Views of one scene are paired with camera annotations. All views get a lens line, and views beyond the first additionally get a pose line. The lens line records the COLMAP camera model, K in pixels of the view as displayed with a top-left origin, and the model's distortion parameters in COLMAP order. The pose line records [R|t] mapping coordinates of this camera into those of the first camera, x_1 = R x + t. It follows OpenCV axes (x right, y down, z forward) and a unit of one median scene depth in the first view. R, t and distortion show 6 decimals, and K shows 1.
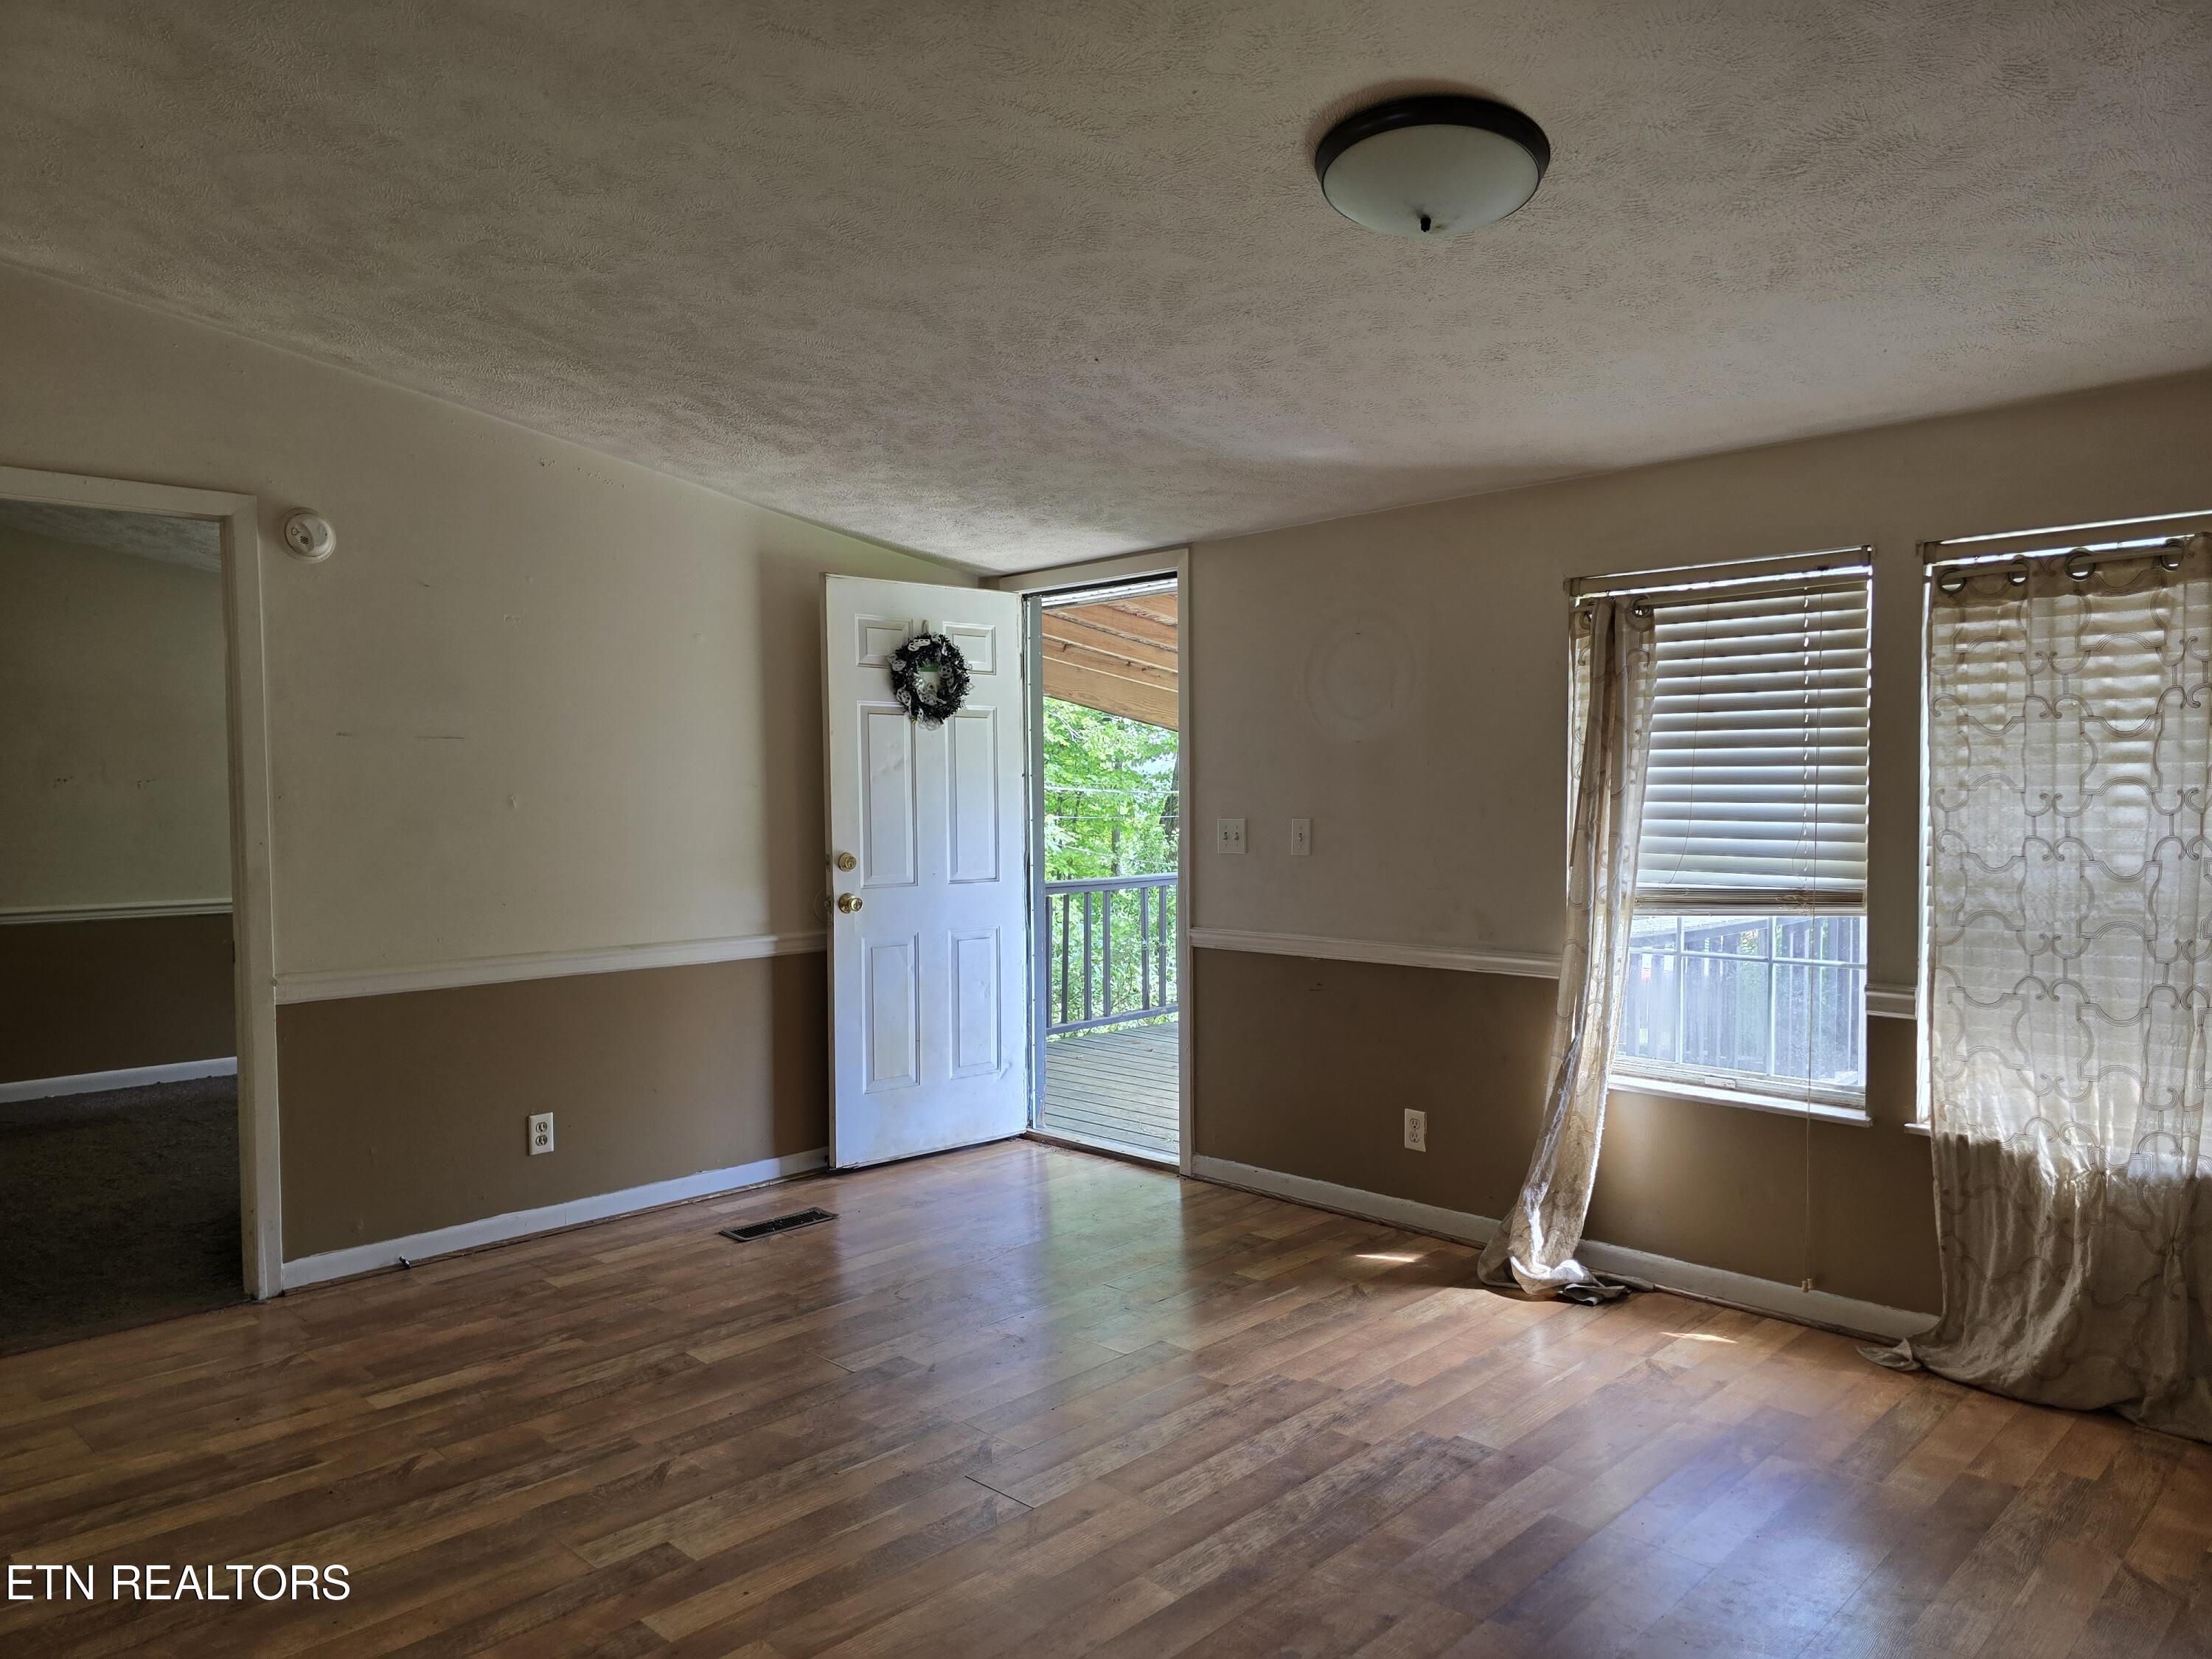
lens RADIAL K [[1476.1, 0, 1104.9], [0, 1476.1, 856.6], [0, 0, 1]] dist [0.060477, -0.061285]
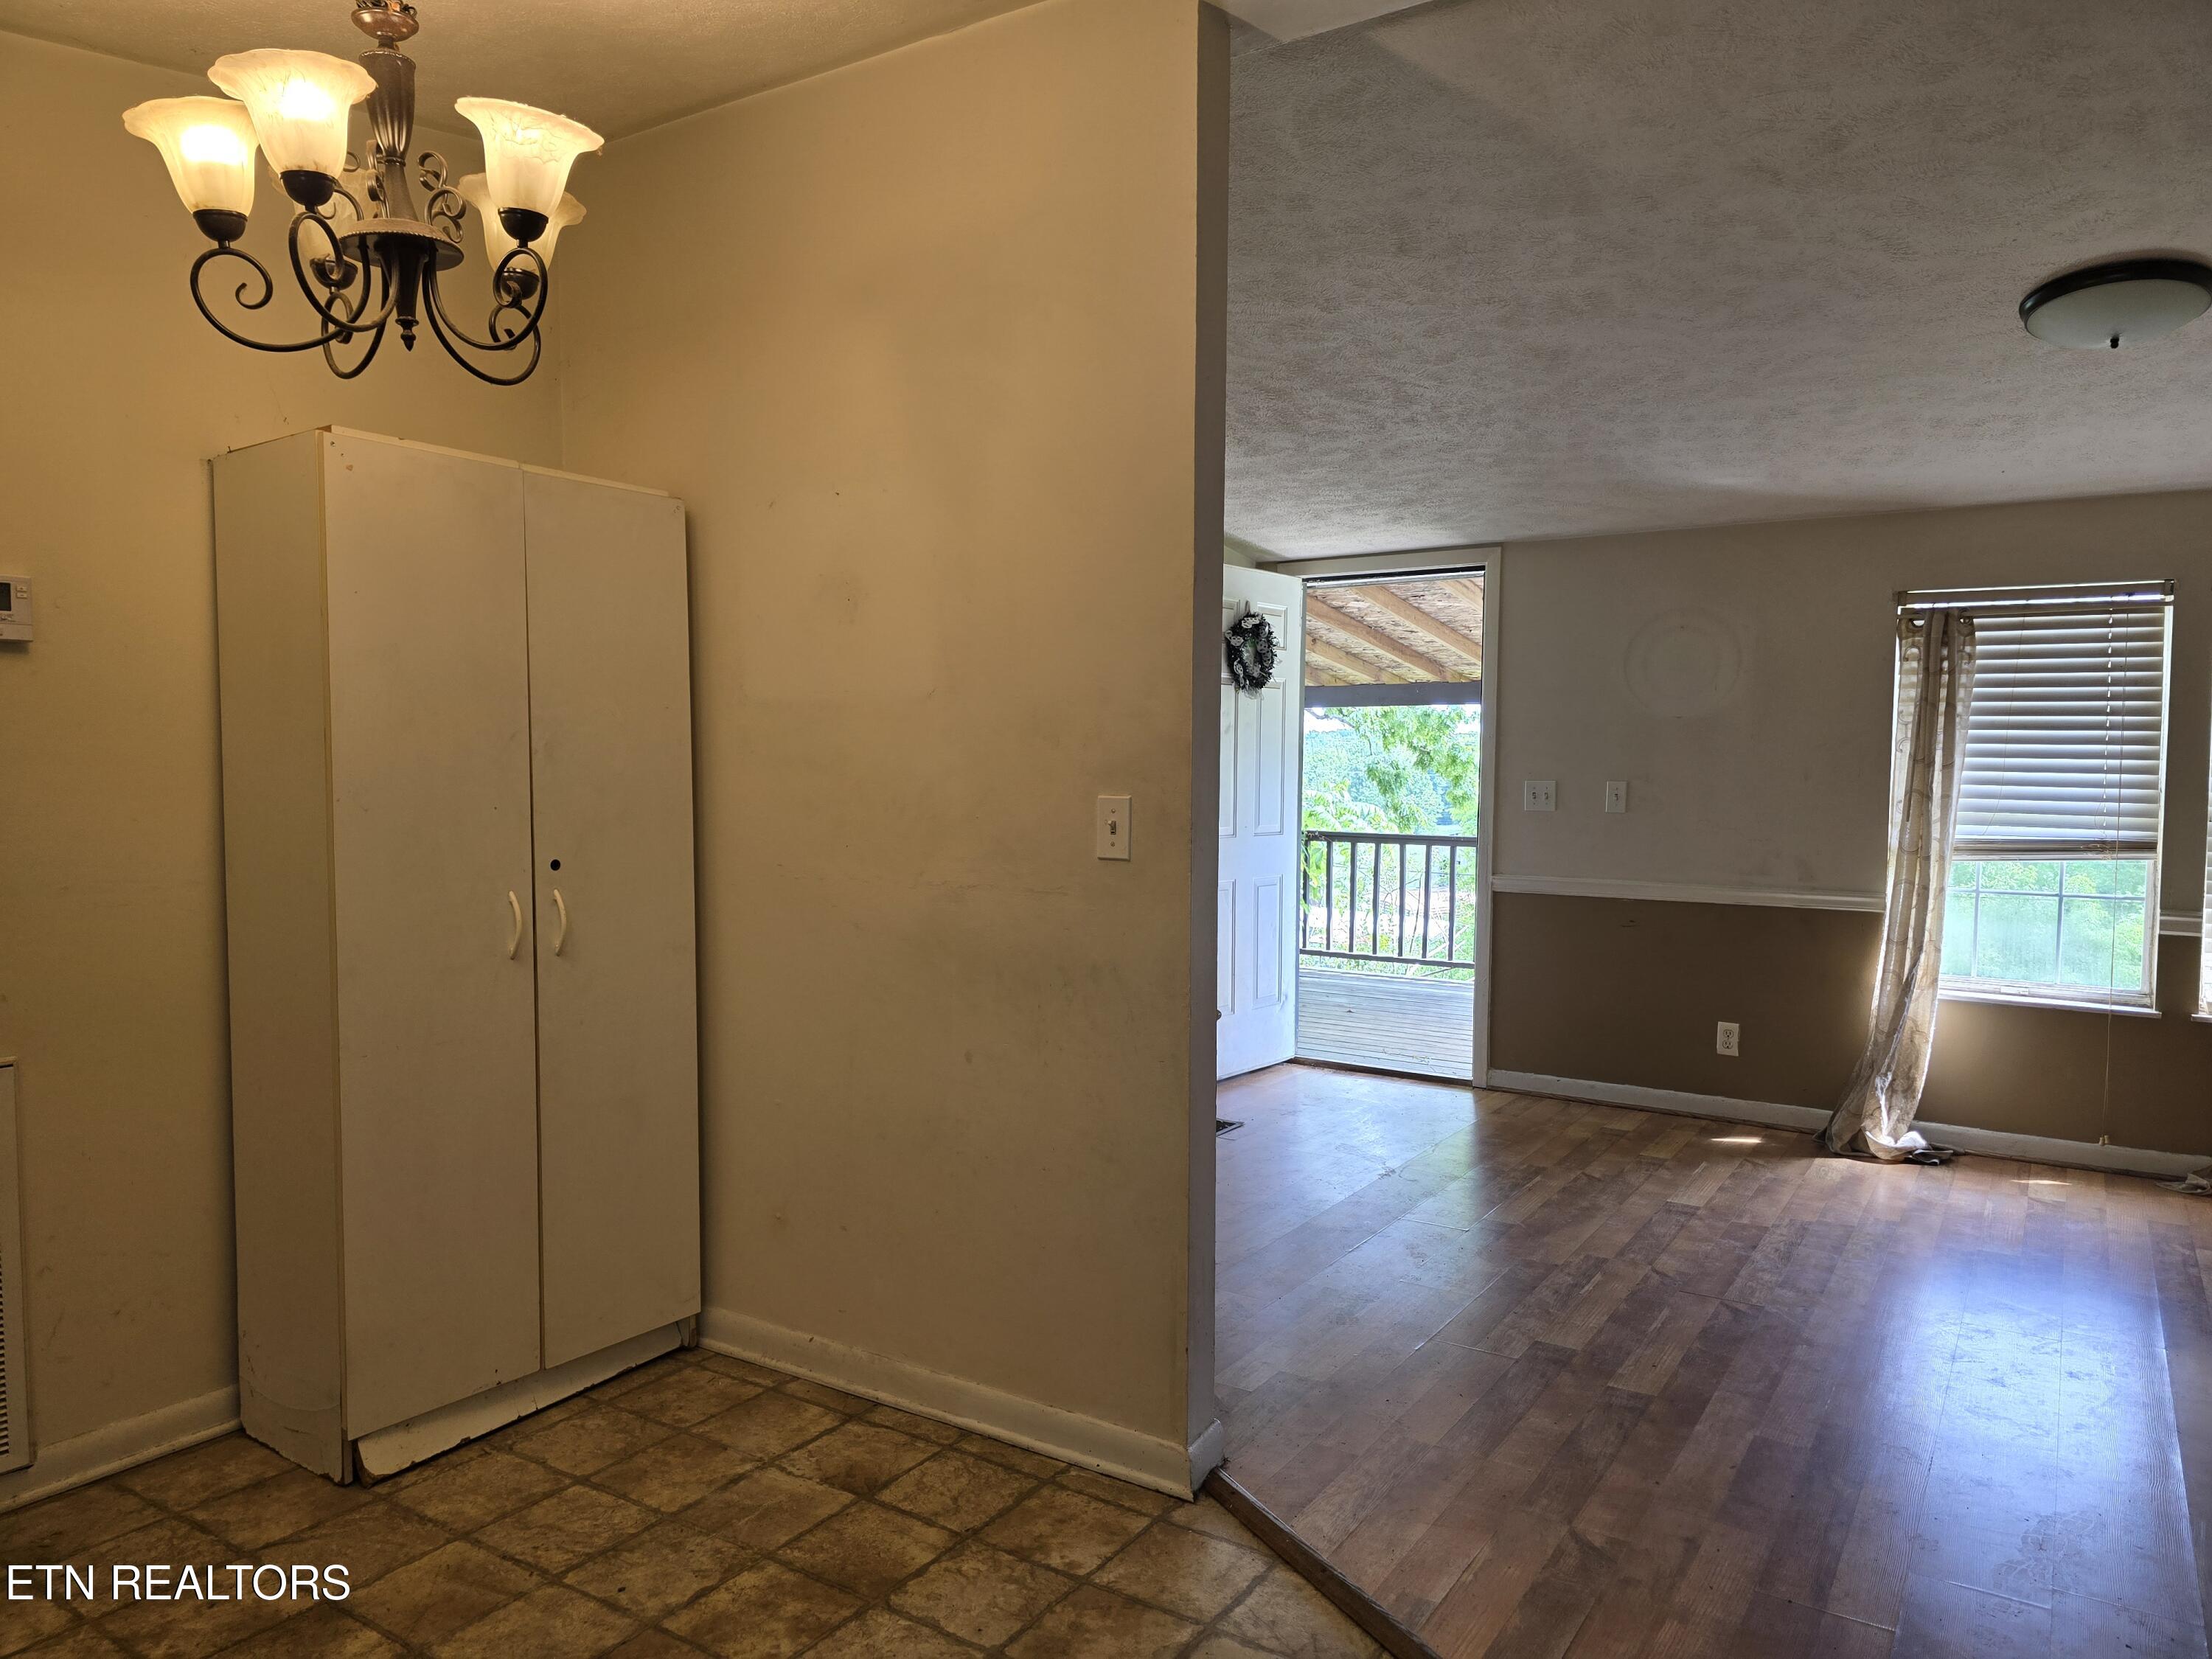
lens RADIAL K [[1488.3, 0, 1099.7], [0, 1488.3, 849.1], [0, 0, 1]] dist [0.066891, -0.058787]
pose [[0.979457, 0.005198, 0.201588, -0.623959], [-0.008538, 0.999840, 0.015702, 0.015910], [-0.201474, -0.017101, 0.979344, -0.116294]]
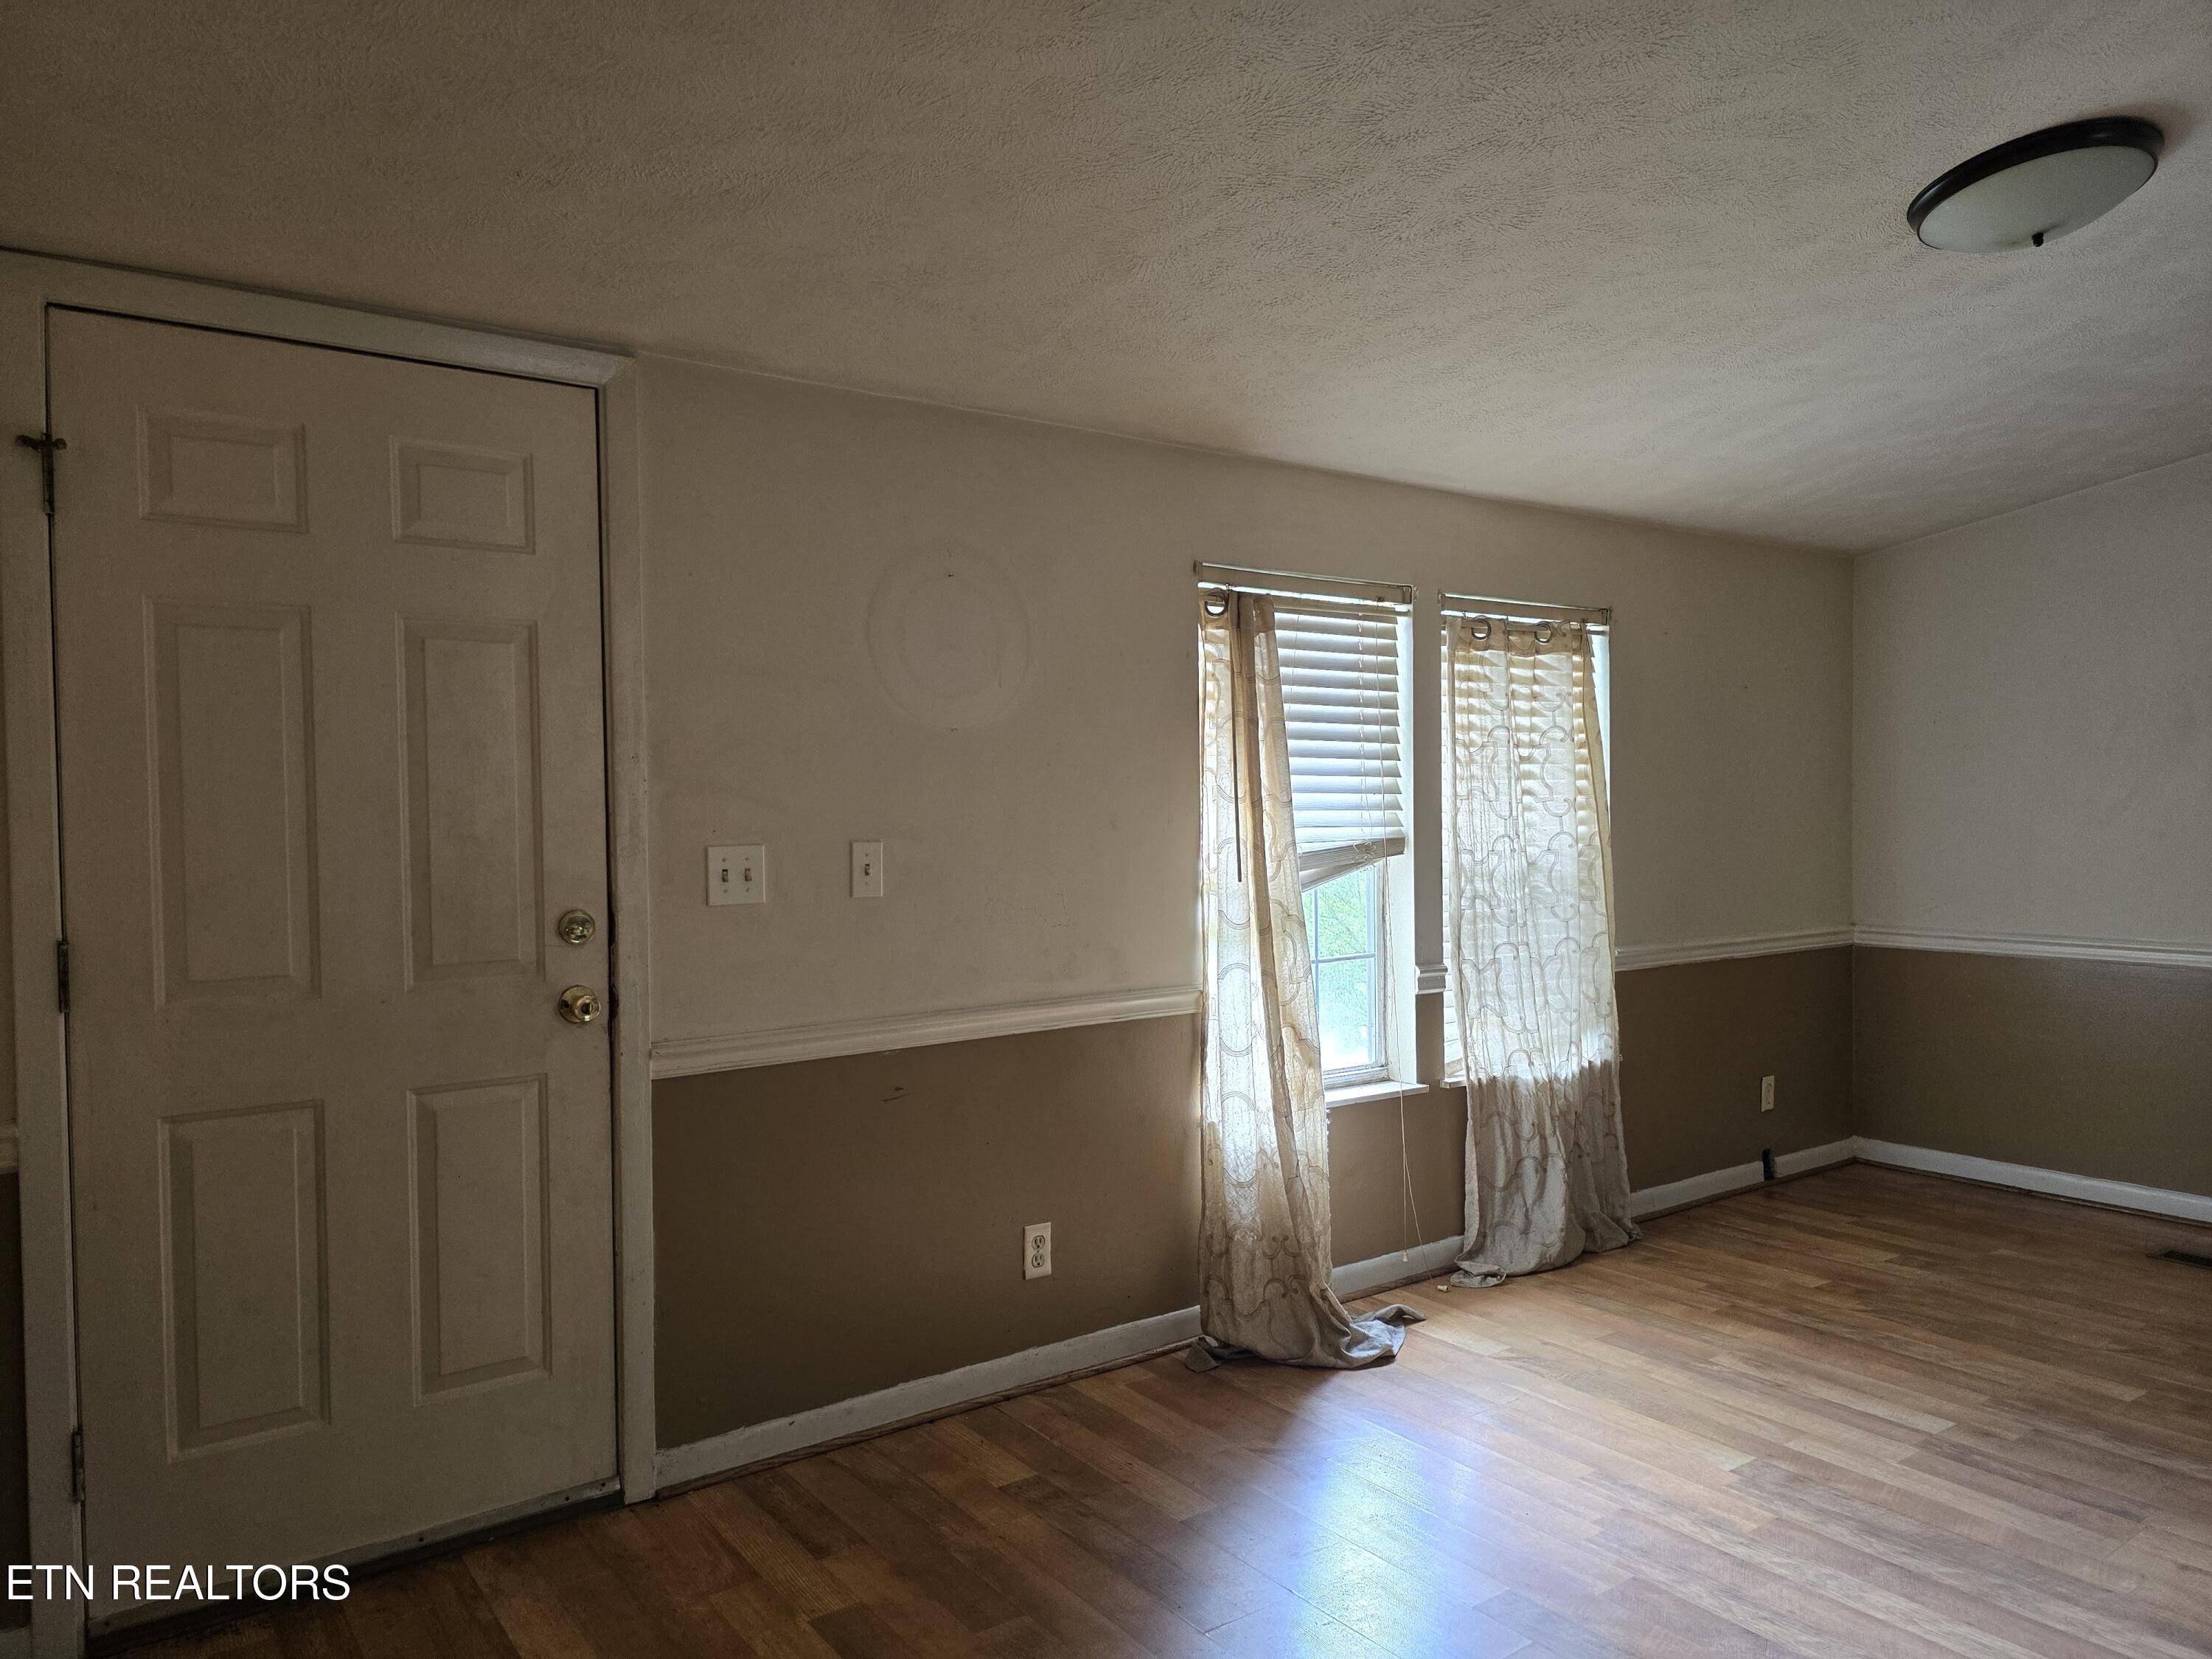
lens RADIAL K [[1488.3, 0, 1099.7], [0, 1488.3, 849.1], [0, 0, 1]] dist [0.066891, -0.058787]
pose [[0.168716, -0.022813, 0.985401, -0.602980], [0.051723, 0.998560, 0.014262, -0.031878], [-0.984307, 0.048562, 0.169653, 0.950318]]
